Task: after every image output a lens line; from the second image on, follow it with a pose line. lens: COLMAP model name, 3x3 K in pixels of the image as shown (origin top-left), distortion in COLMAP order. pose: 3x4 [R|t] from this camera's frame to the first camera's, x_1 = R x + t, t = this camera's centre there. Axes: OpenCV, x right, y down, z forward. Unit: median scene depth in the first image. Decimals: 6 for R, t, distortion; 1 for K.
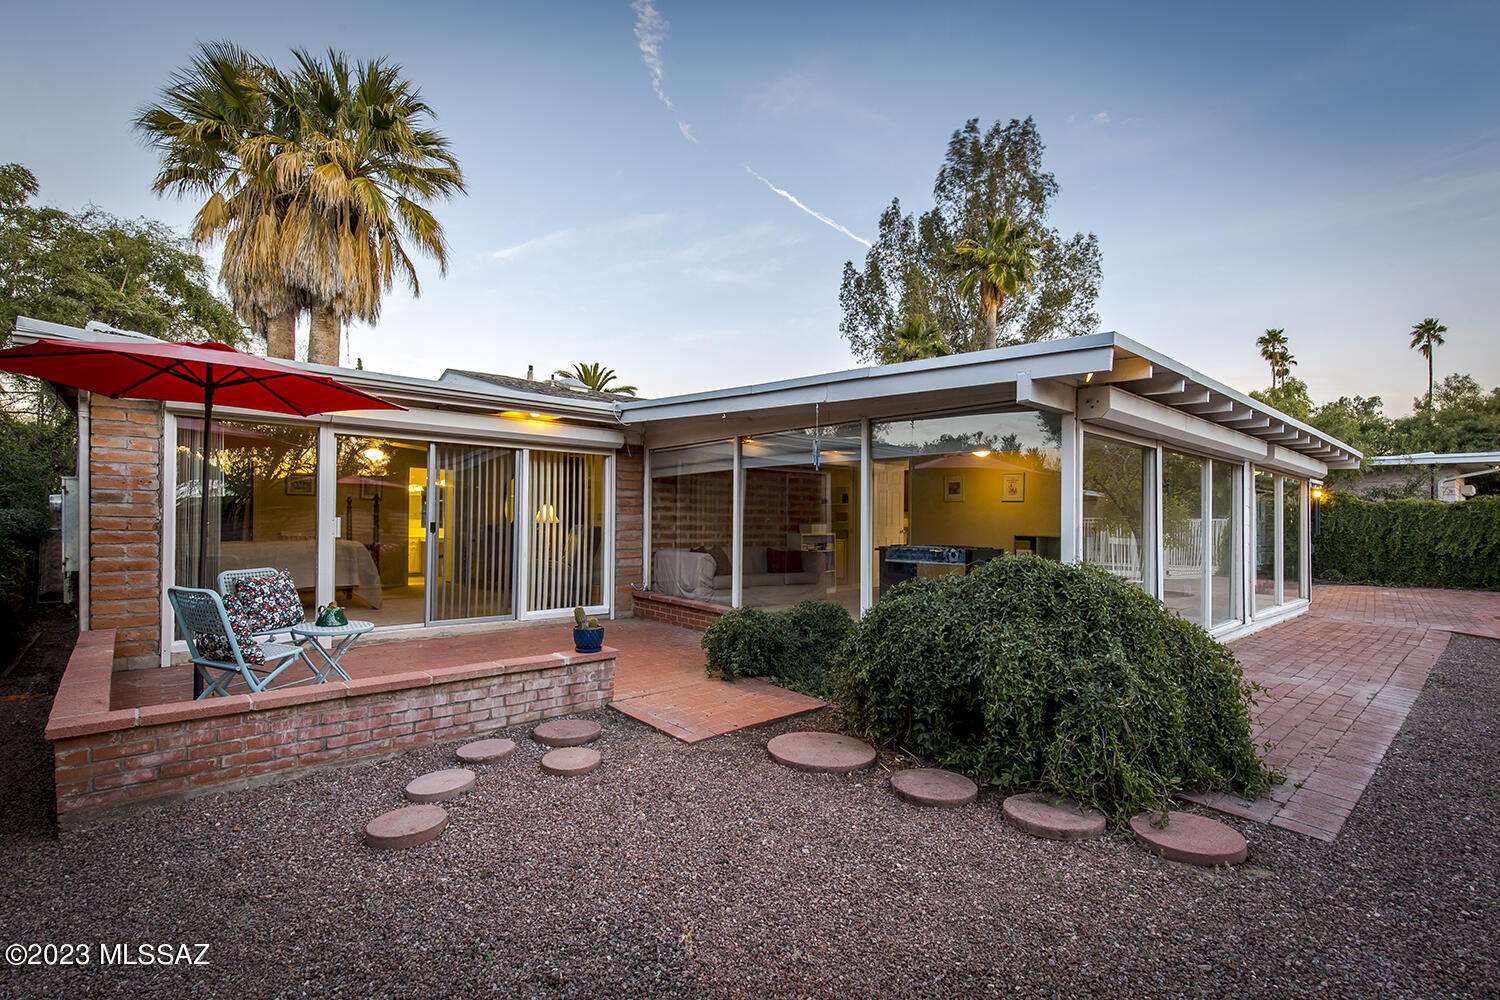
lens RADIAL K [[700.4, 0, 751.2], [0, 700.4, 508.8], [0, 0, 1]] dist [0.001441, -0.000780]
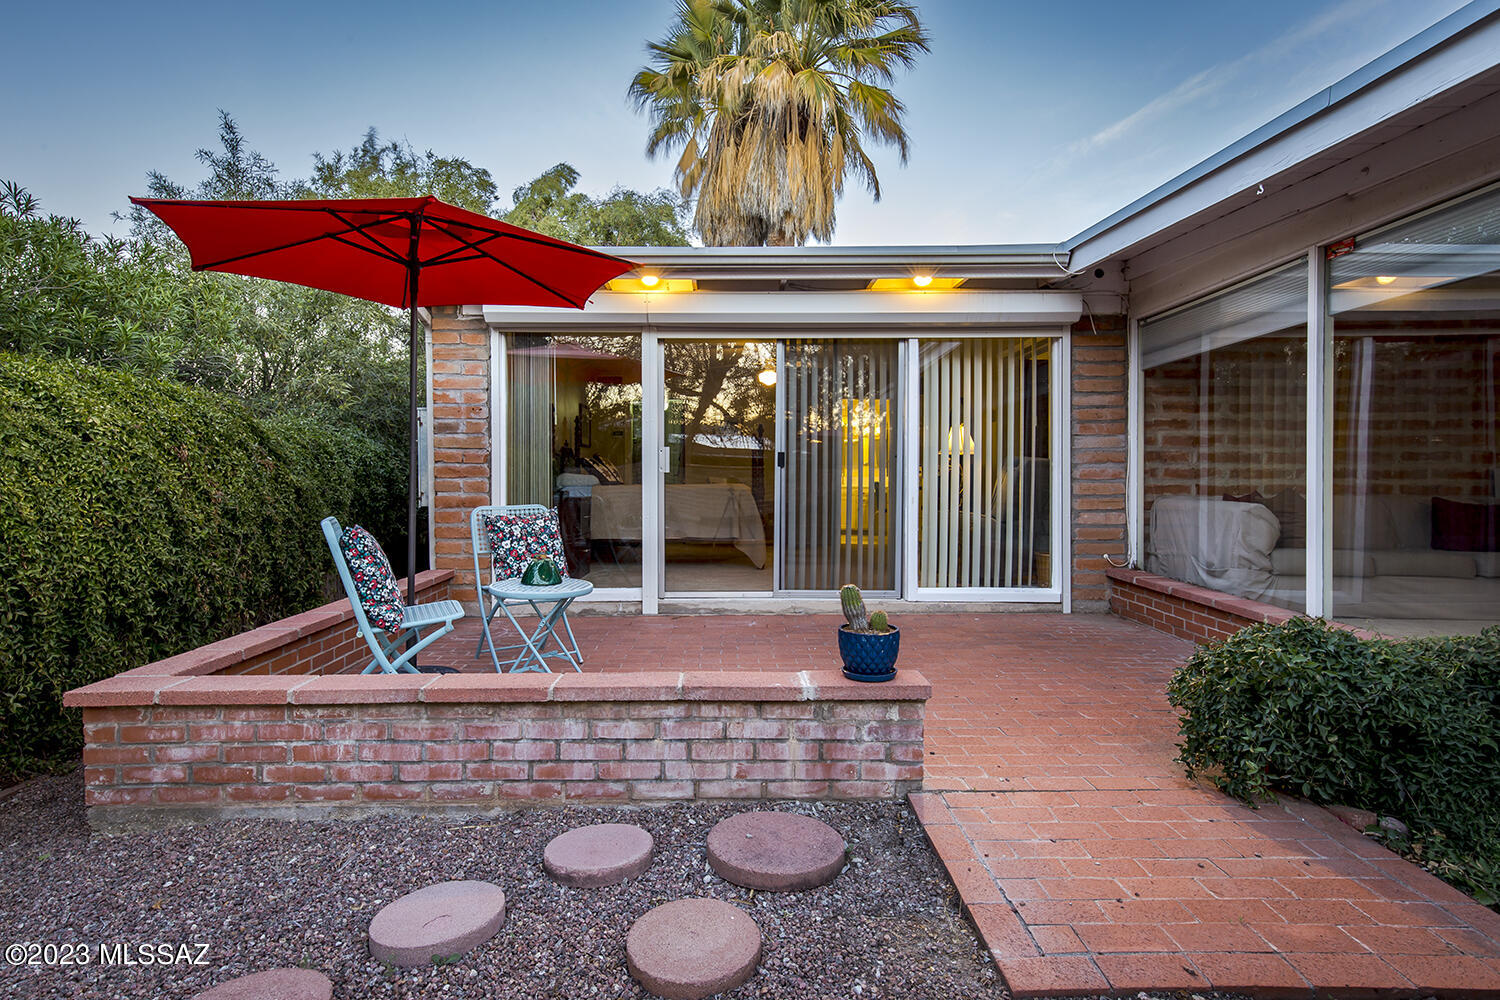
lens RADIAL K [[795.0, 0, 730.6], [0, 795.0, 482.7], [0, 0, 1]] dist [0.026965, -0.000994]
pose [[0.745154, -0.007416, -0.666852, 0.059986], [0.019516, 0.999752, 0.010690, 0.050749], [0.666607, -0.020980, 0.745114, 0.448870]]
